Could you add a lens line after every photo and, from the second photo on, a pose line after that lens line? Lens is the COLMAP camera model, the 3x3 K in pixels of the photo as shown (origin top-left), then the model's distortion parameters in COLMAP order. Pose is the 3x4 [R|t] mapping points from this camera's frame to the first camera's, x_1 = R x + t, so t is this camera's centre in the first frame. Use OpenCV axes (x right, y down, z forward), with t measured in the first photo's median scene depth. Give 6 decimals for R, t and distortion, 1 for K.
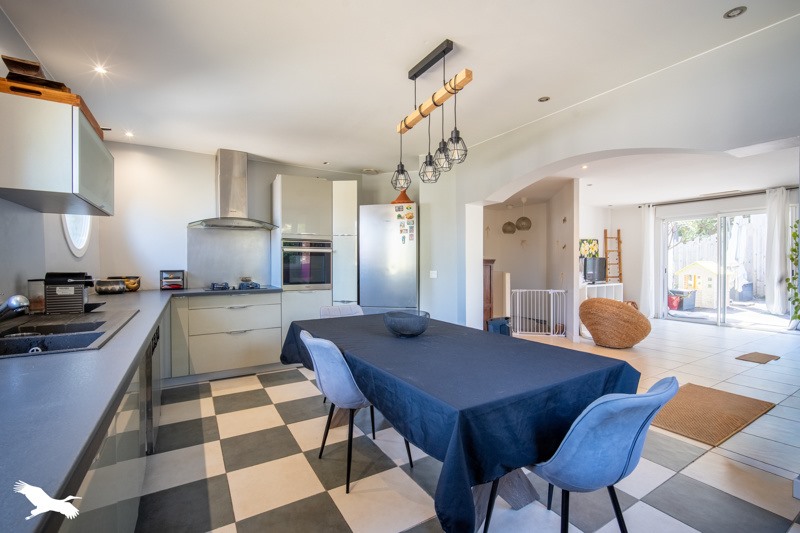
lens RADIAL K [[350.1, 0, 394.6], [0, 350.1, 265.3], [0, 0, 1]] dist [-0.000118, -0.000024]
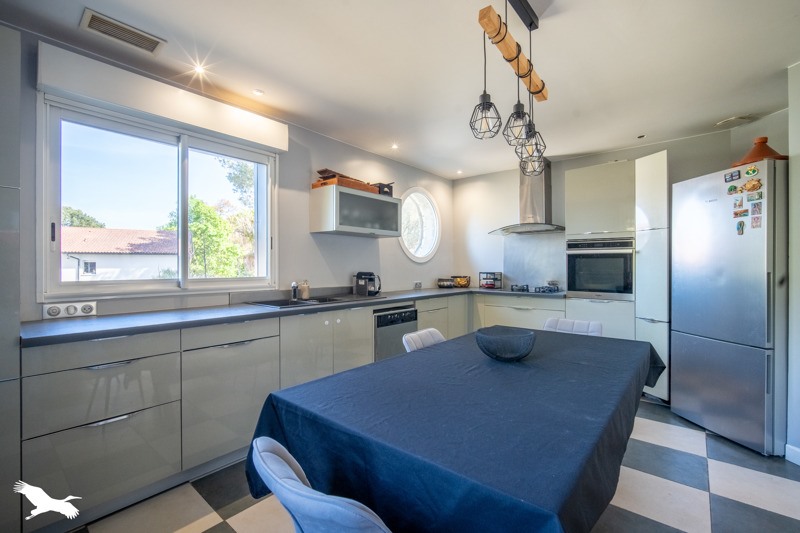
lens RADIAL K [[350.1, 0, 394.6], [0, 350.1, 265.3], [0, 0, 1]] dist [-0.000118, -0.000024]
pose [[0.334209, 0.002139, -0.942497, 0.384072], [-0.005631, 0.999984, 0.000273, -0.007974], [0.942482, 0.005216, 0.334216, 0.262900]]
